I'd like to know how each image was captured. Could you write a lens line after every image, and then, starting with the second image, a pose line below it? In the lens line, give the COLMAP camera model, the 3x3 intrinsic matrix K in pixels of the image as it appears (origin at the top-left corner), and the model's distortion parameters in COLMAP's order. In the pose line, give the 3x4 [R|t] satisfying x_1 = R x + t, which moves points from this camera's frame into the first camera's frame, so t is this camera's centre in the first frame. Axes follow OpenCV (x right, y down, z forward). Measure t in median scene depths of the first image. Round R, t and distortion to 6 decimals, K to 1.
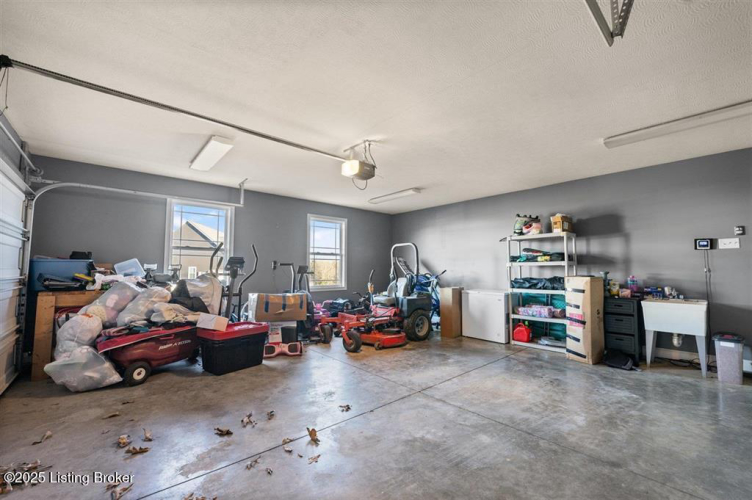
lens RADIAL K [[306.5, 0, 376.0], [0, 306.5, 250.0], [0, 0, 1]] dist [-0.001744, -0.000226]
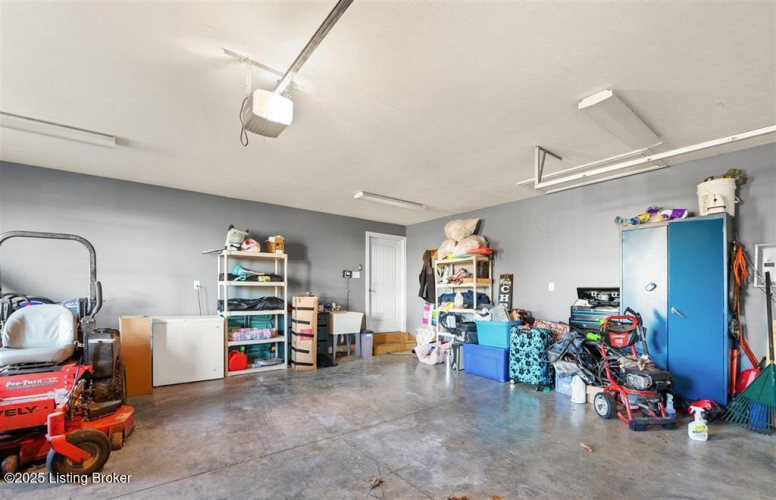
lens RADIAL K [[344.2, 0, 388.4], [0, 344.2, 290.8], [0, 0, 1]] dist [-0.001104, -0.000073]
pose [[0.070039, 0.003460, 0.997538, -0.523507], [-0.073427, 0.997299, 0.001696, 0.036966], [-0.994838, -0.073365, 0.070104, 0.544236]]
